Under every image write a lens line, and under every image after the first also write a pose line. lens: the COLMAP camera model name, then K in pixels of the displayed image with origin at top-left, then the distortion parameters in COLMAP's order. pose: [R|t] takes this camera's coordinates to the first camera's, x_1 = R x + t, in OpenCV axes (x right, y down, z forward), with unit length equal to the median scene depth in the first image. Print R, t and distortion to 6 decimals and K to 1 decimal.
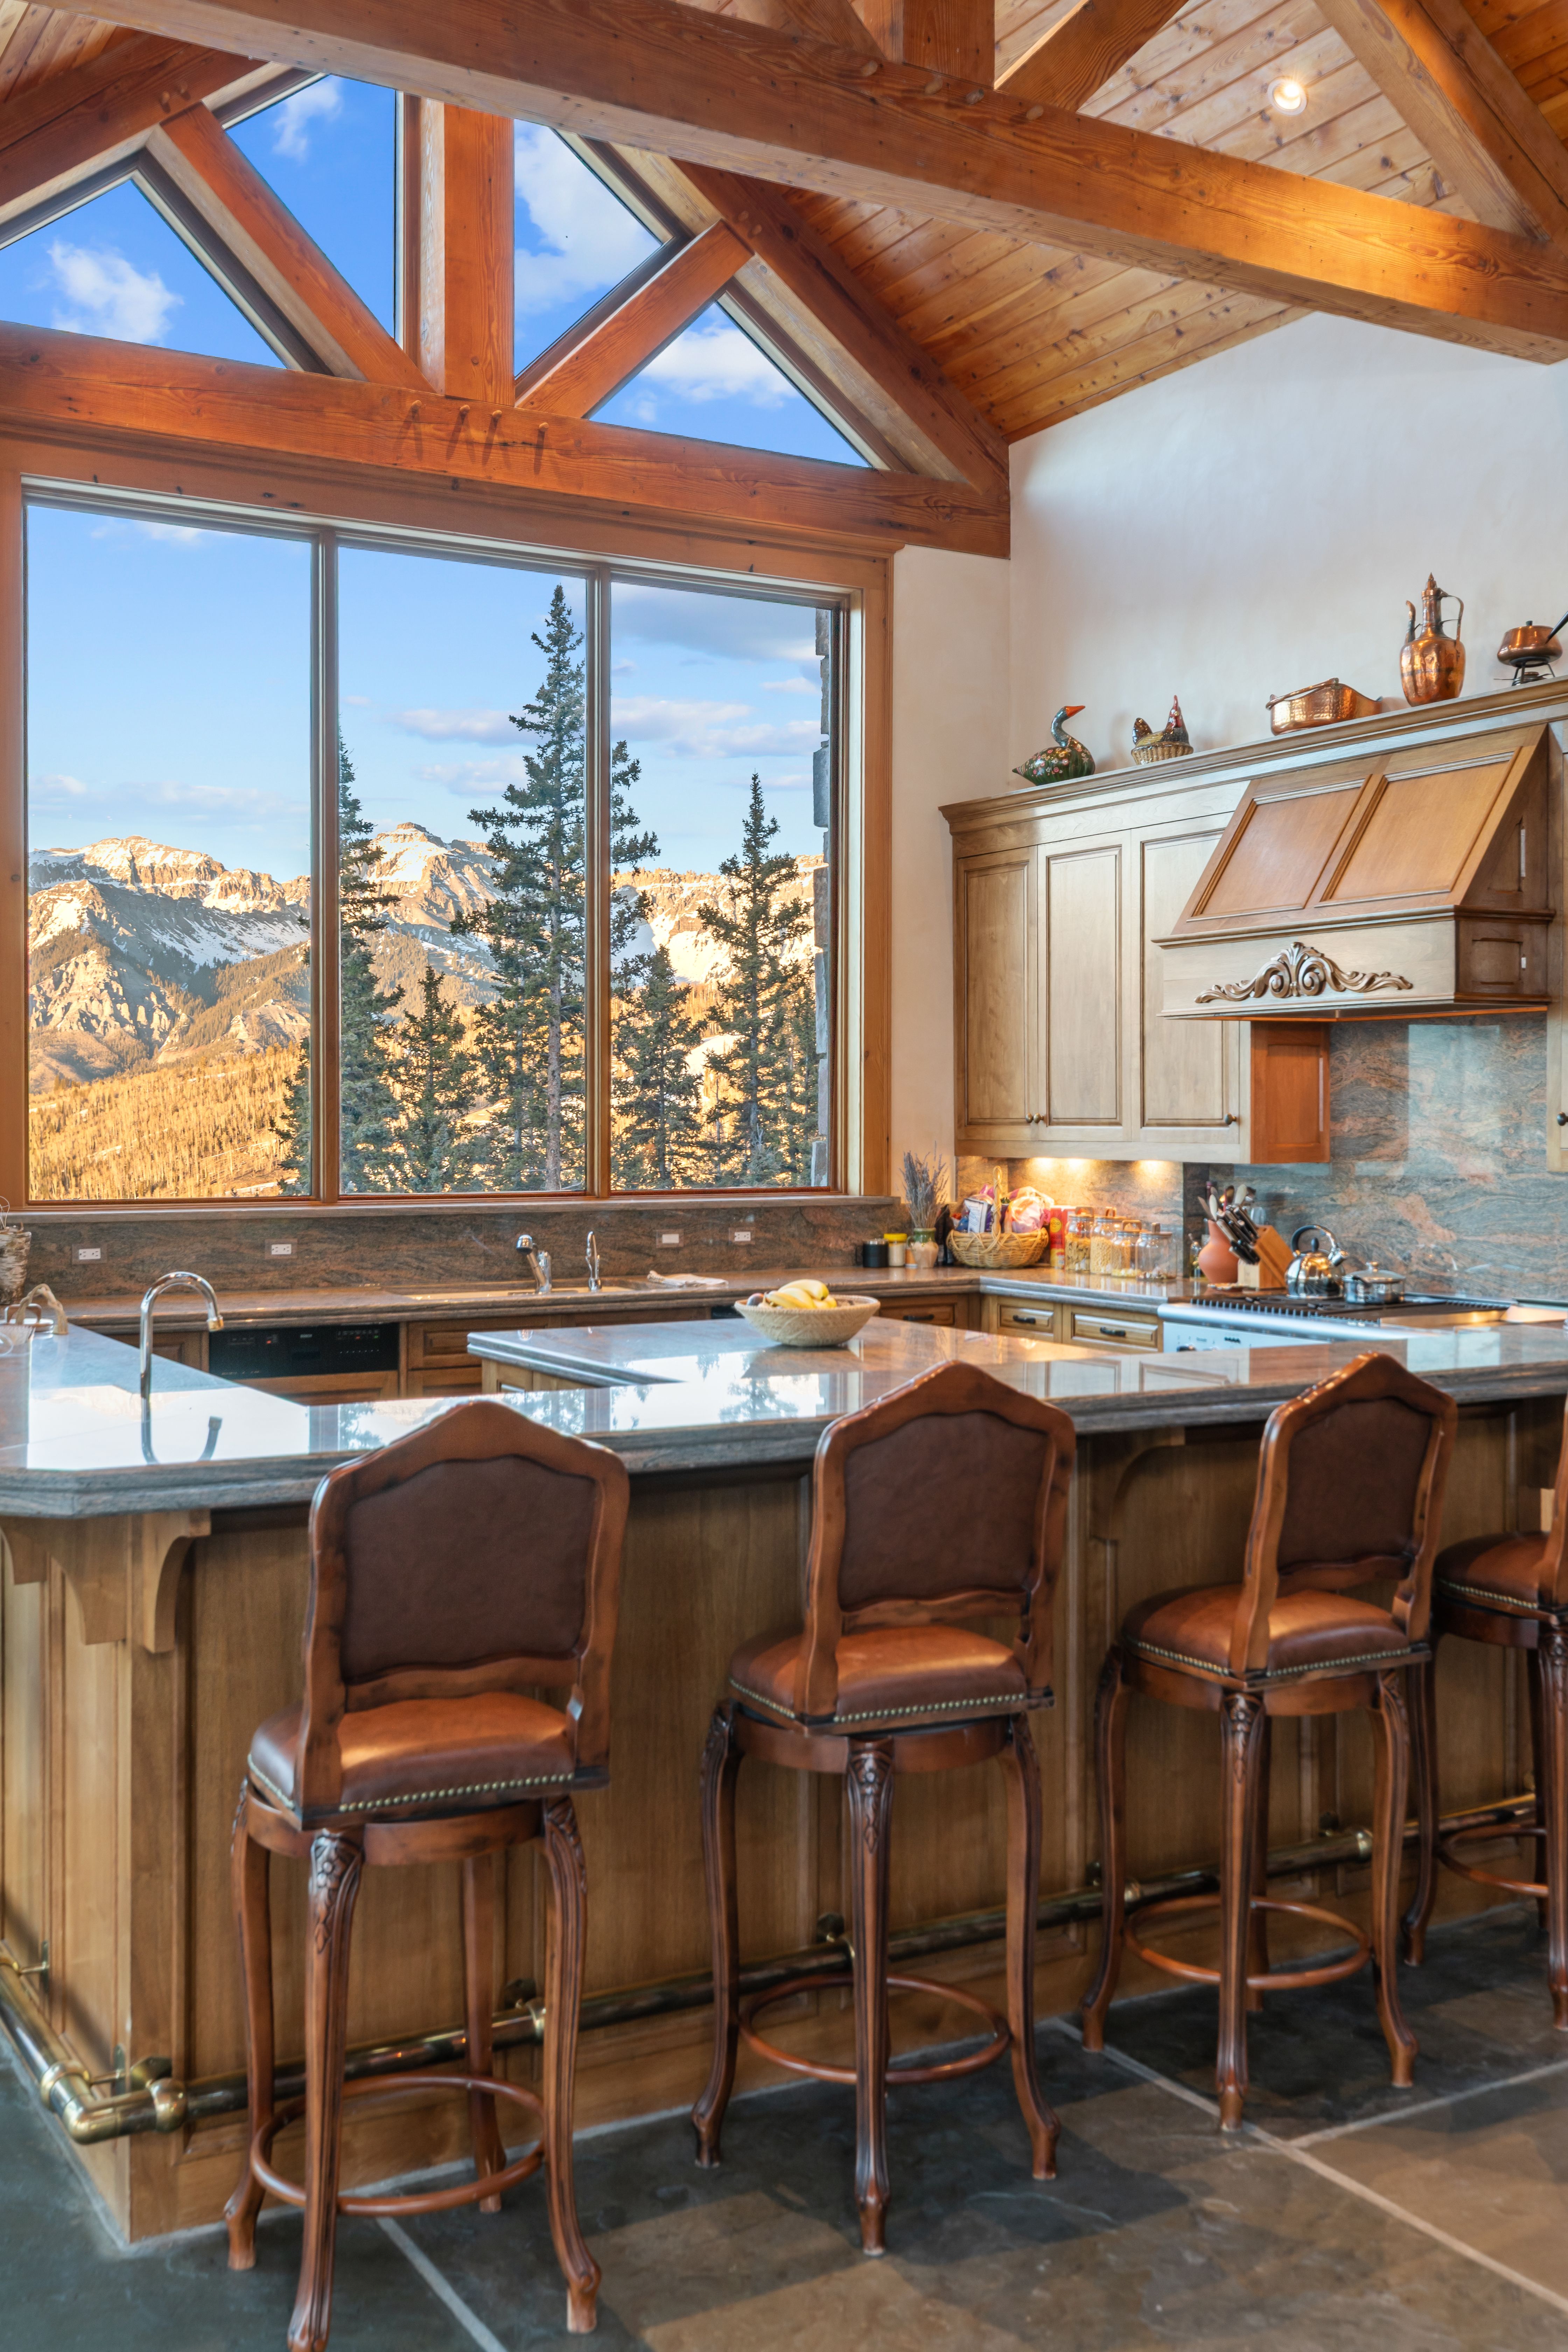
lens RADIAL K [[2213.7, 0, 778.1], [0, 2213.7, 1176.1], [0, 0, 1]] dist [-0.017539, 0.000000]
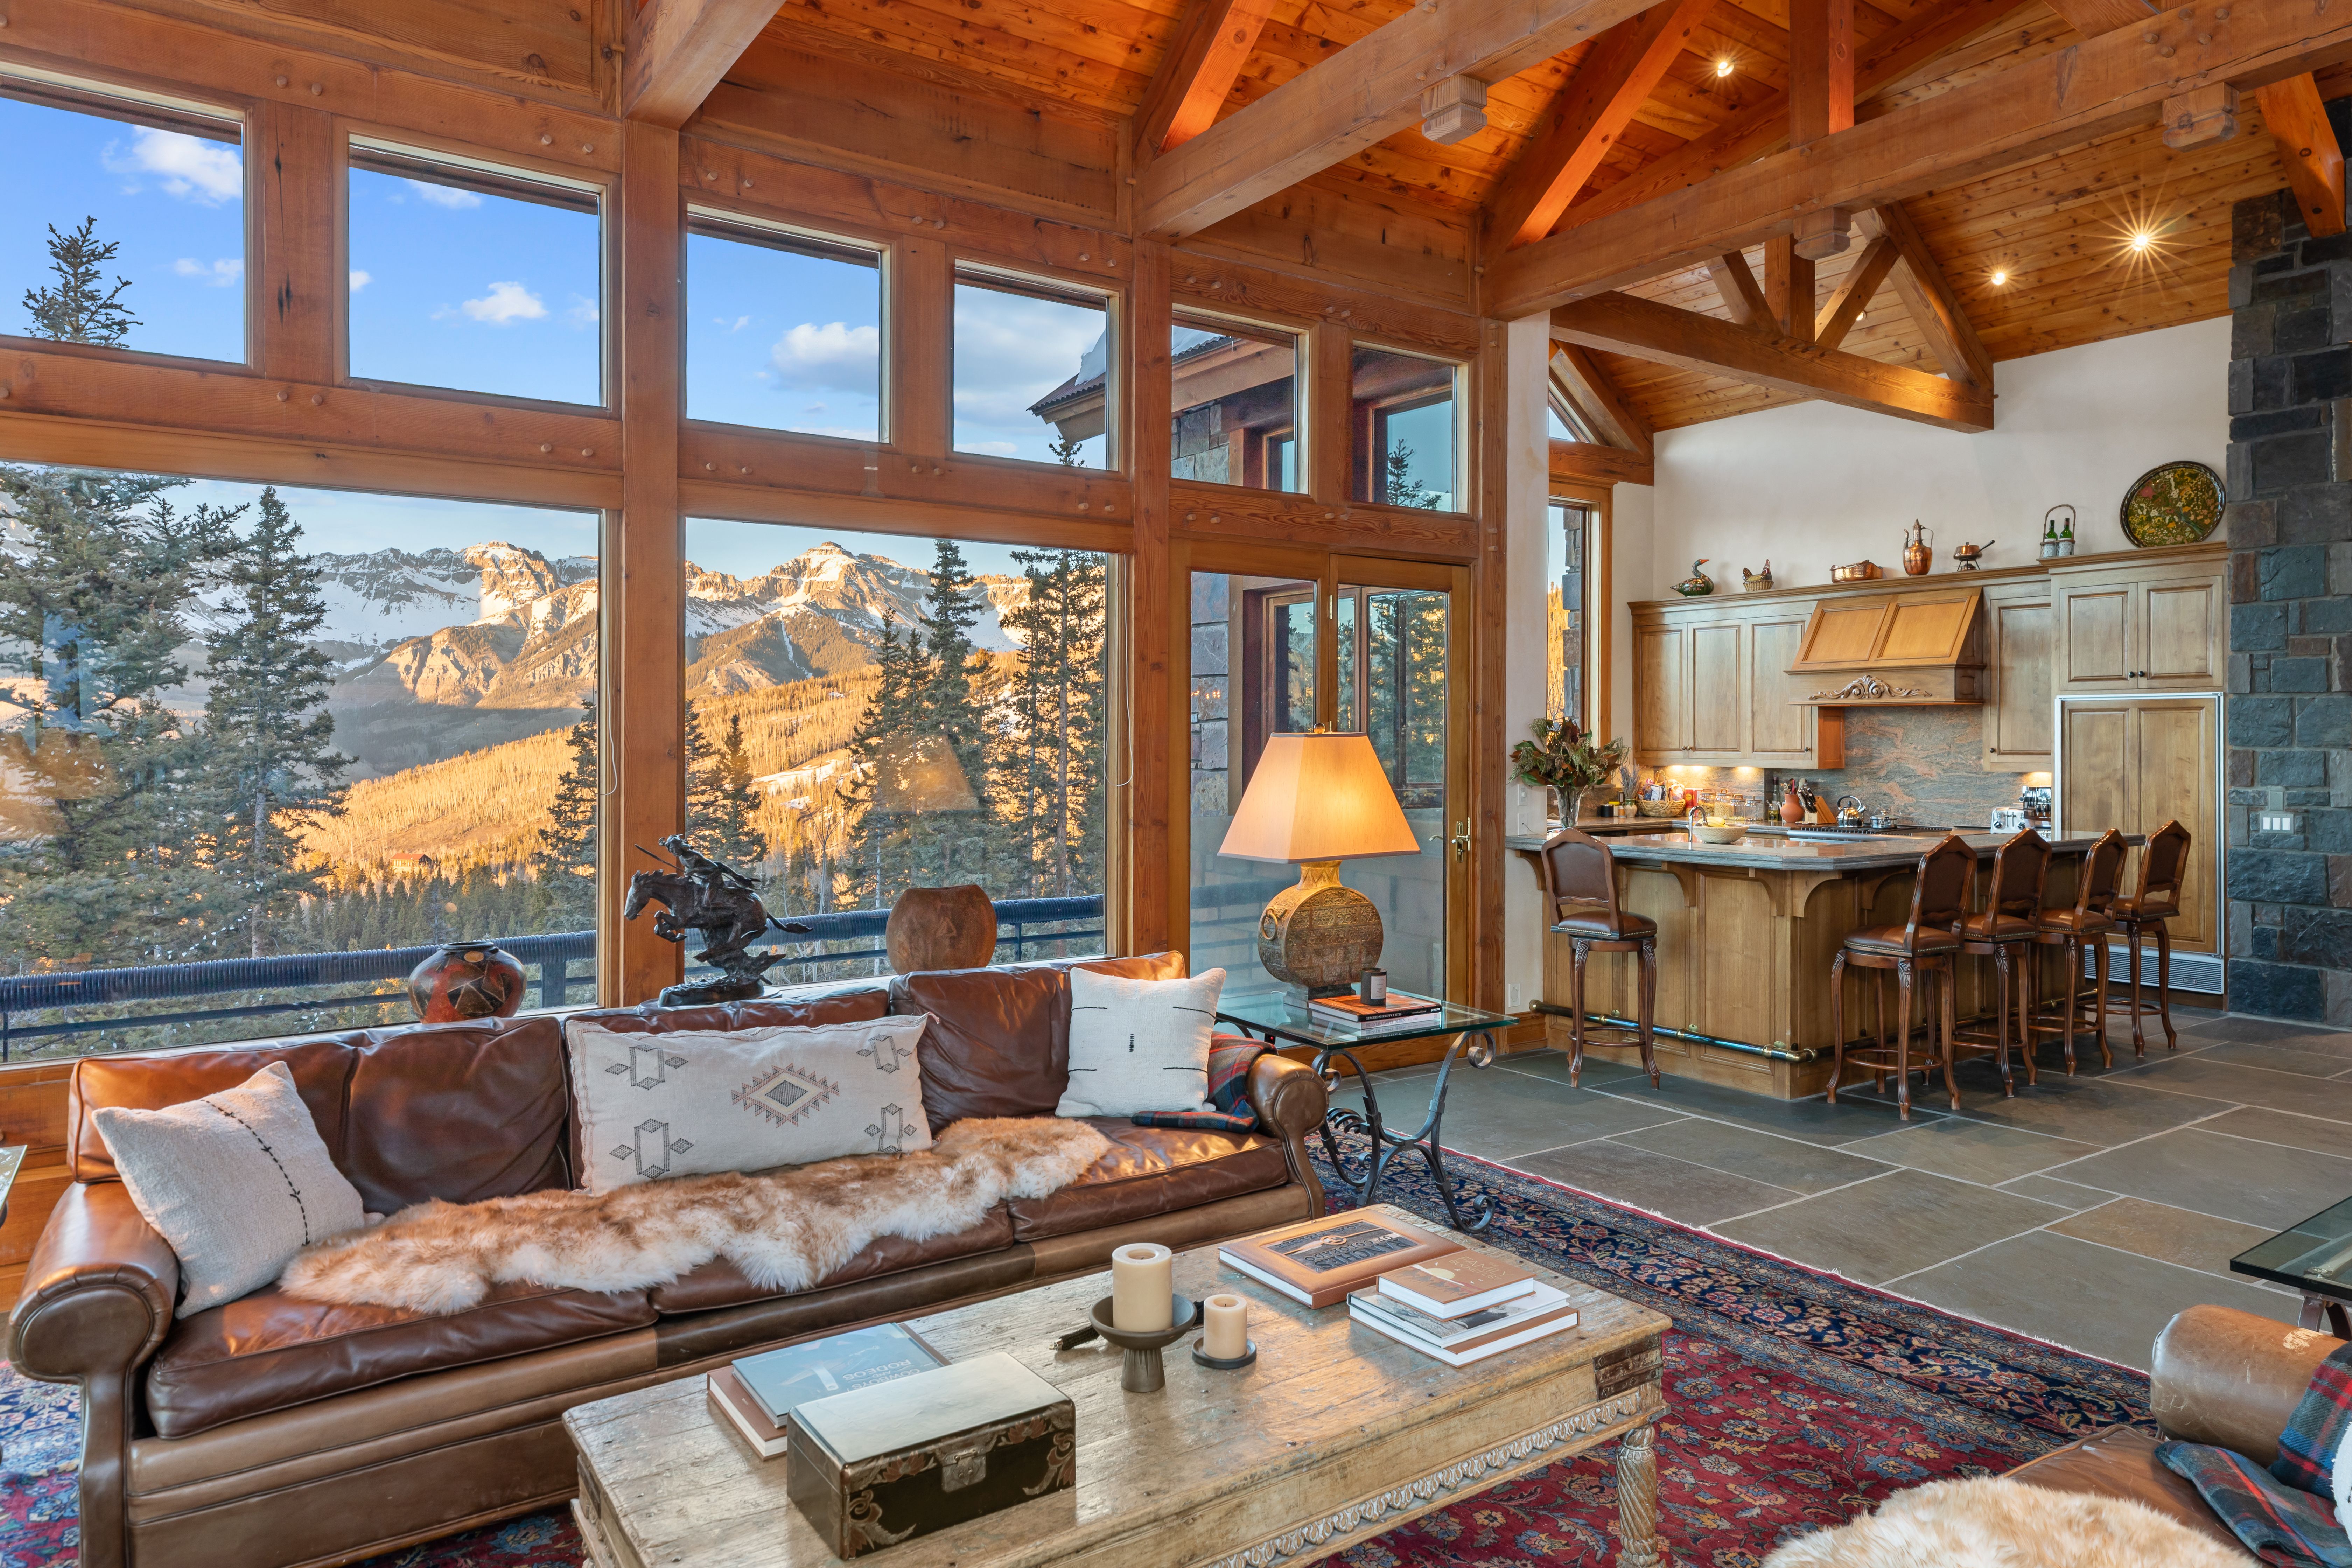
lens RADIAL K [[1483.5, 0, 1184.8], [0, 1483.5, 761.6], [0, 0, 1]] dist [0.000903, 0.002038]
pose [[0.995054, -0.001304, 0.099322, -0.506657], [0.002353, 0.999943, -0.010439, 0.001453], [-0.099303, 0.010621, 0.995001, -0.395061]]
